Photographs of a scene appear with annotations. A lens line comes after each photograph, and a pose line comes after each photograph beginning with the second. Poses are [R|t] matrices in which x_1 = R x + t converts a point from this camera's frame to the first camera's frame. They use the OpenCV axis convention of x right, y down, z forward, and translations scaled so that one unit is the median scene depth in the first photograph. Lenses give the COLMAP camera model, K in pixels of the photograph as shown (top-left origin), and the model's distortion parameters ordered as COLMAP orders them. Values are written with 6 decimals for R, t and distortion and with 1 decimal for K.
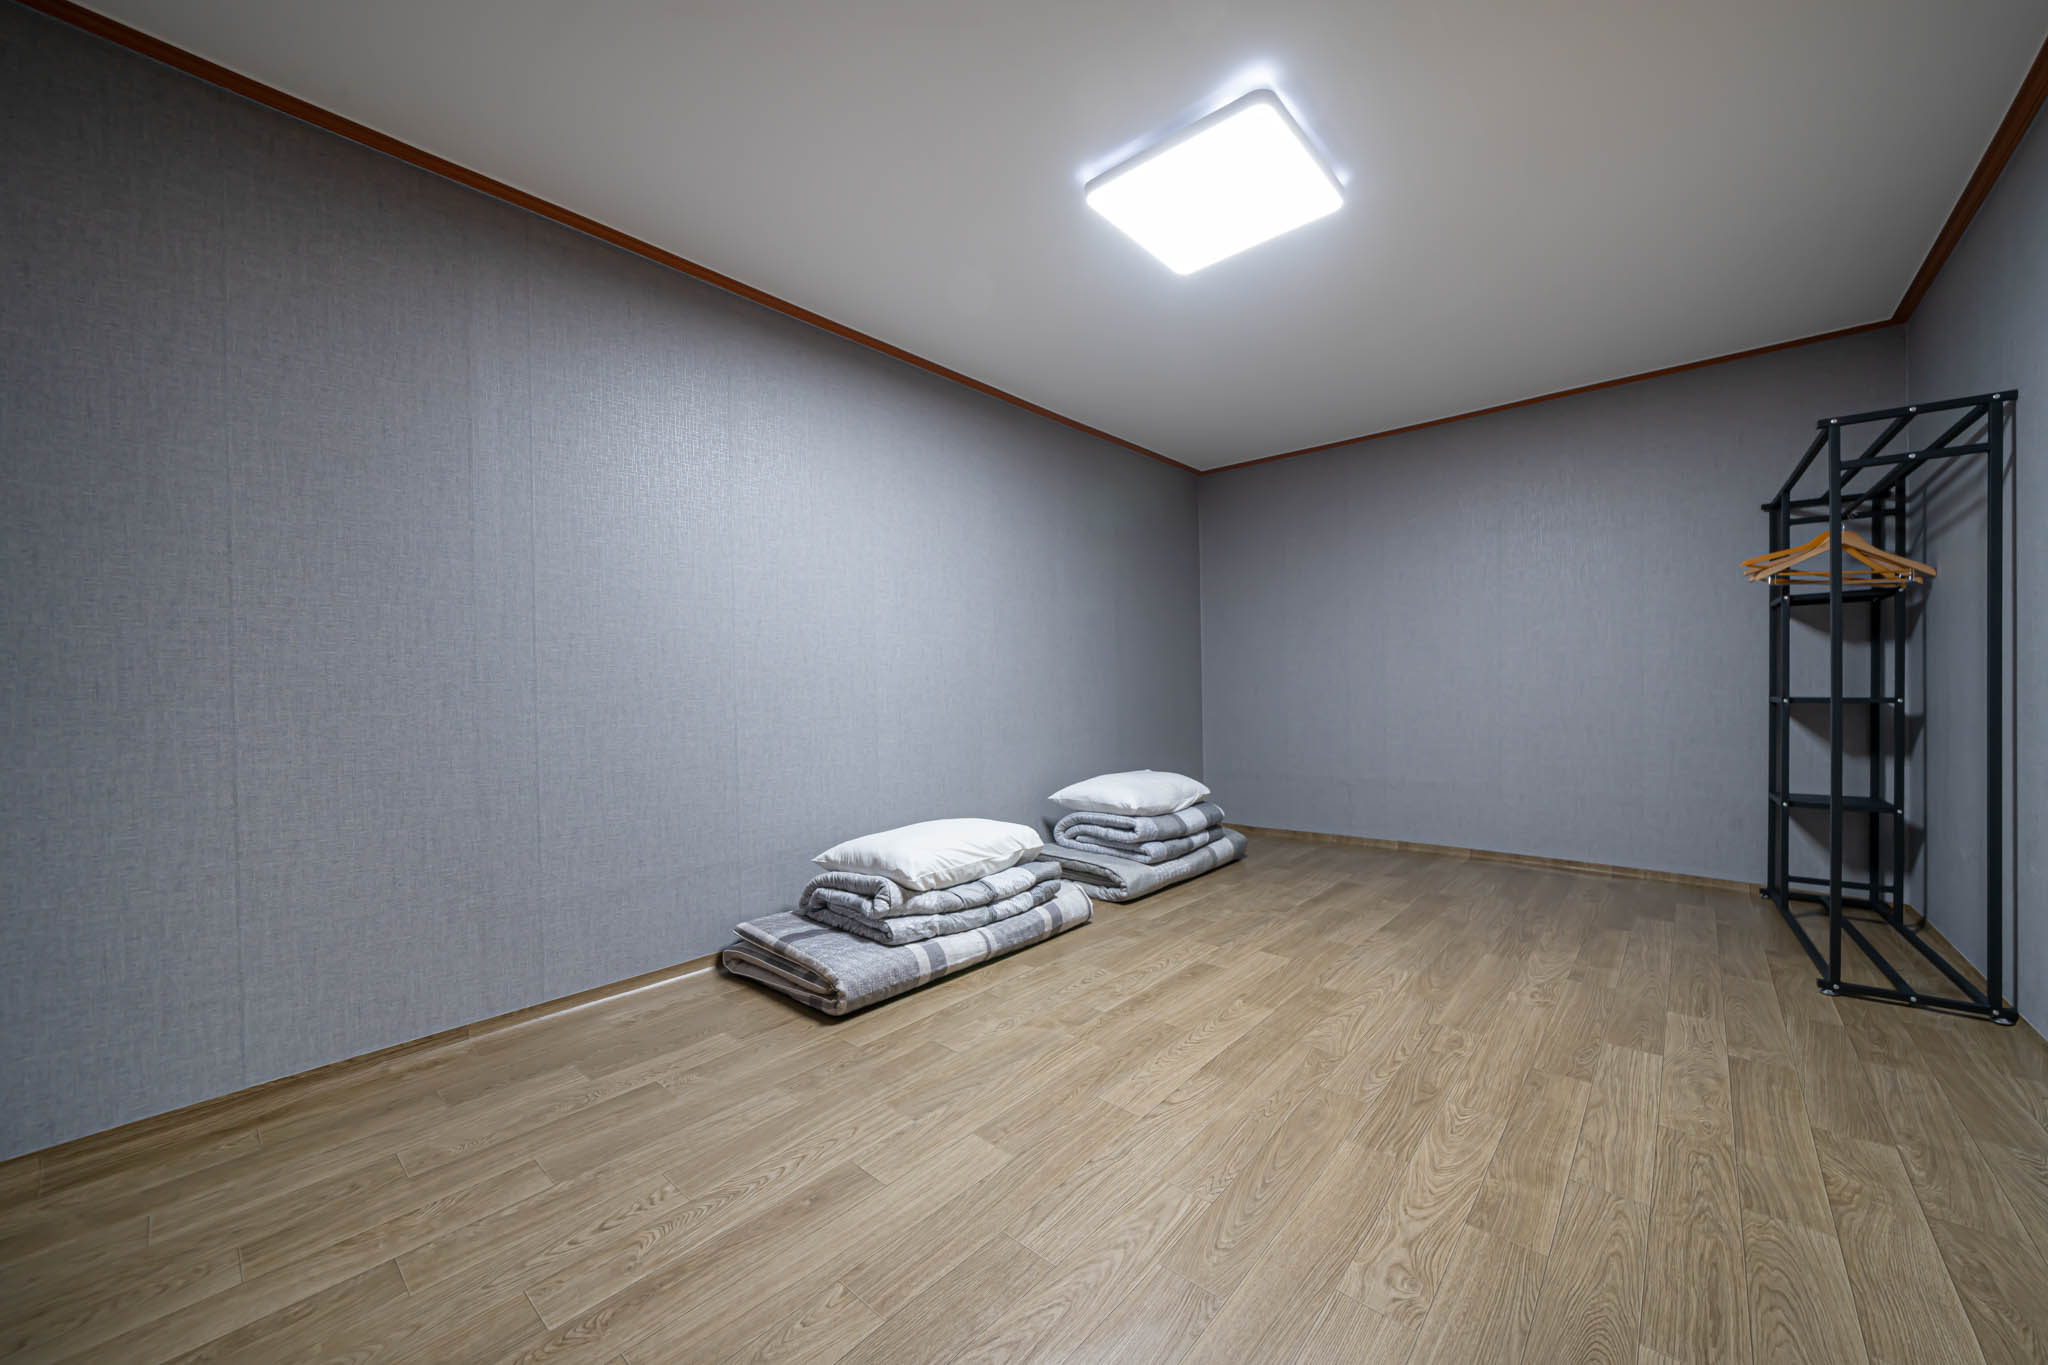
lens RADIAL K [[794.6, 0, 966.4], [0, 794.6, 690.7], [0, 0, 1]] dist [-0.001131, -0.000308]
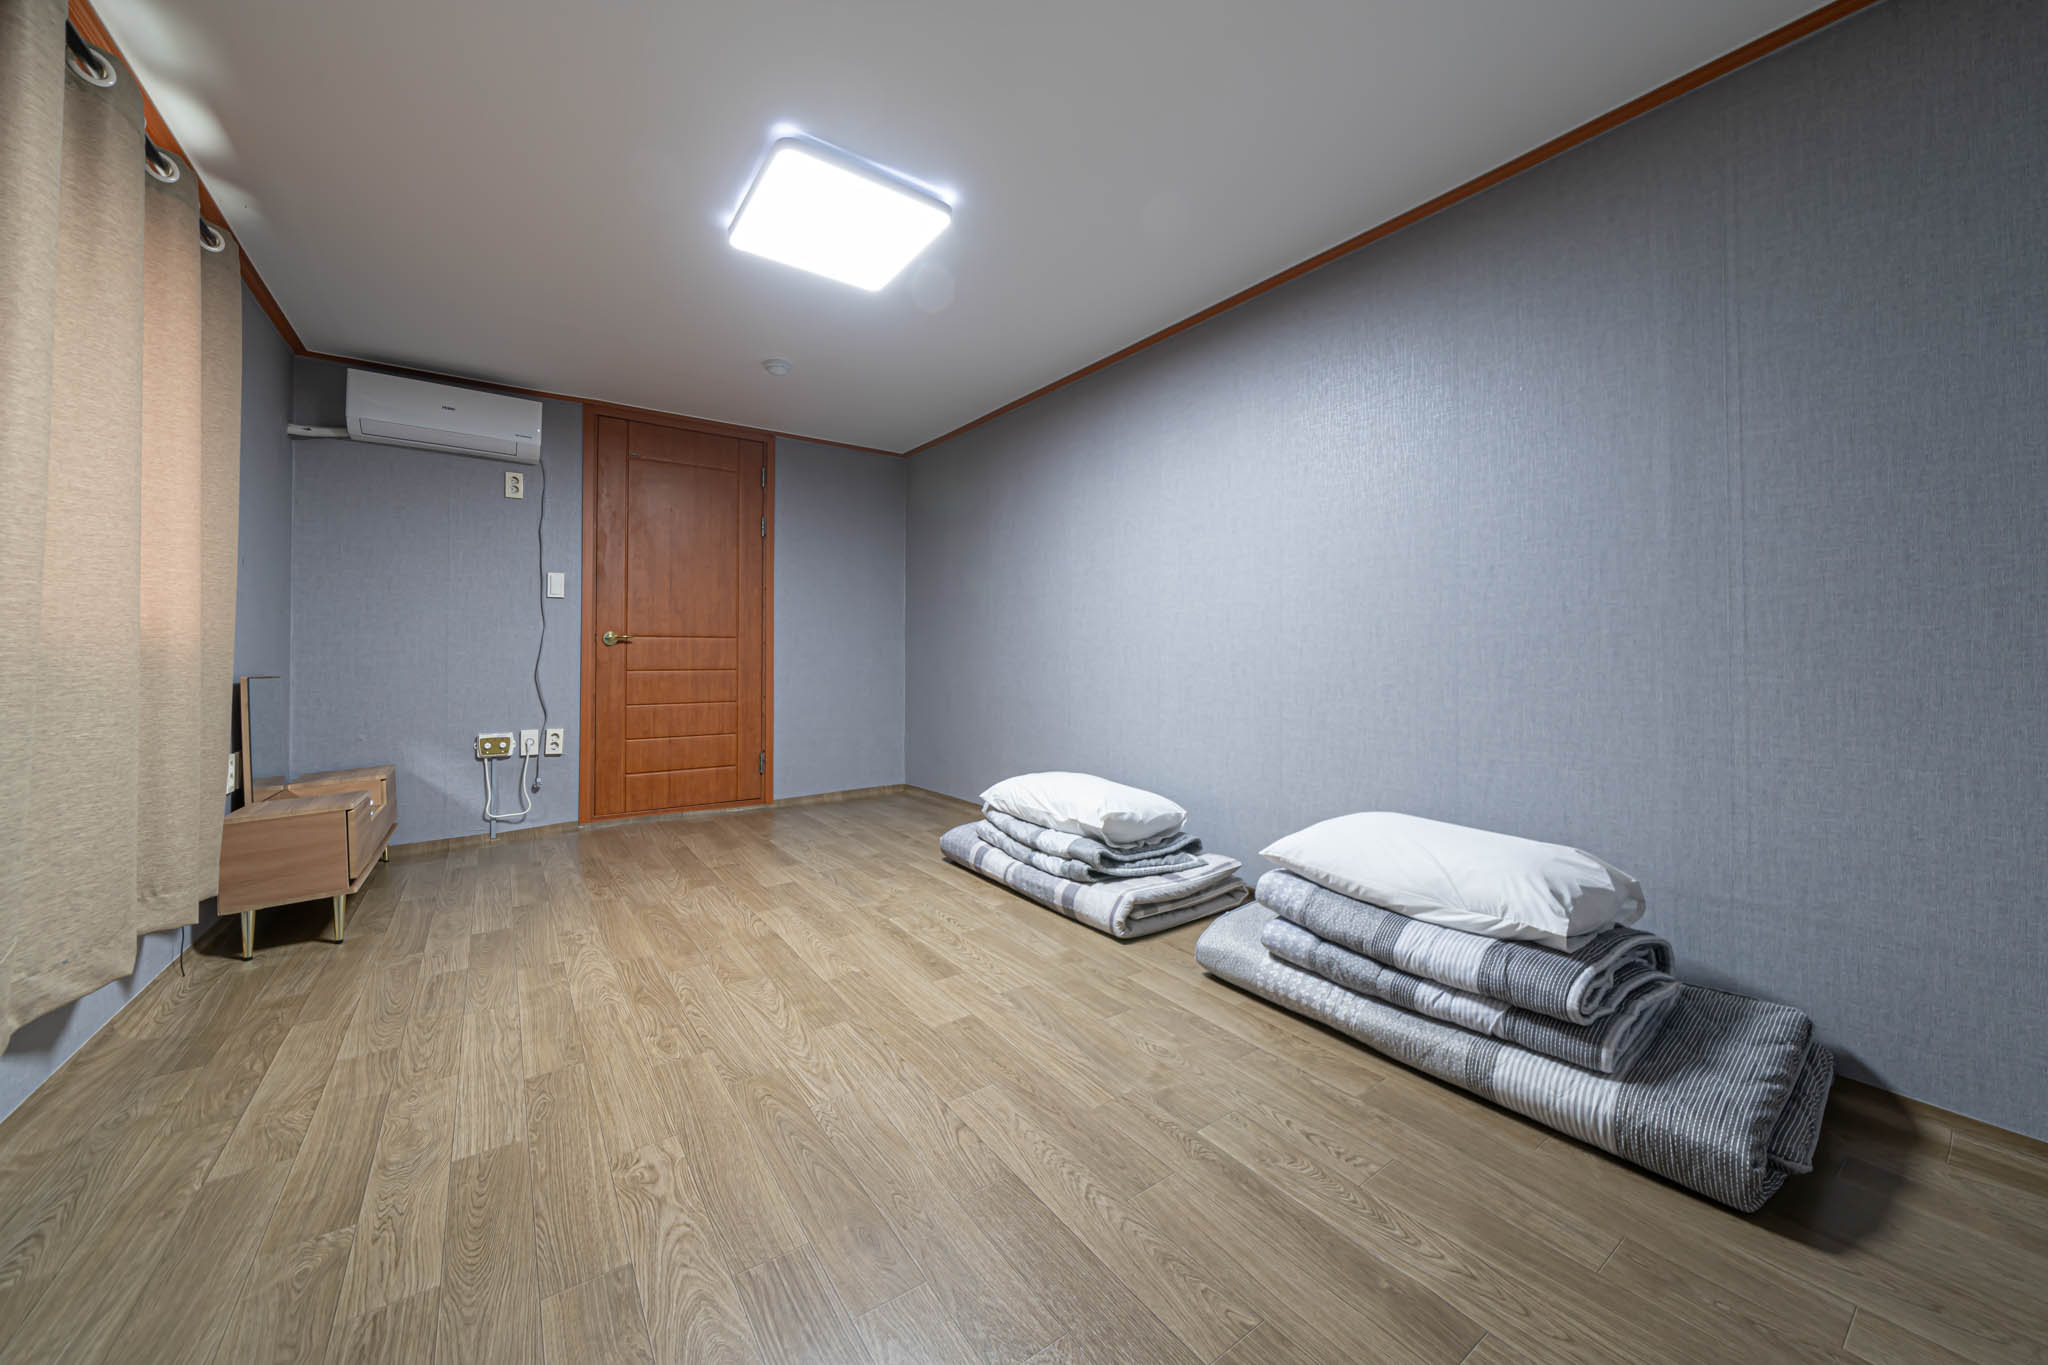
lens RADIAL K [[721.7, 0, 1025.9], [0, 721.7, 636.8], [0, 0, 1]] dist [-0.013160, 0.000282]
pose [[-0.189207, -0.009717, -0.981889, 1.402309], [-0.002262, 0.999953, -0.009460, -0.024655], [0.981935, 0.000431, -0.189220, 1.617195]]
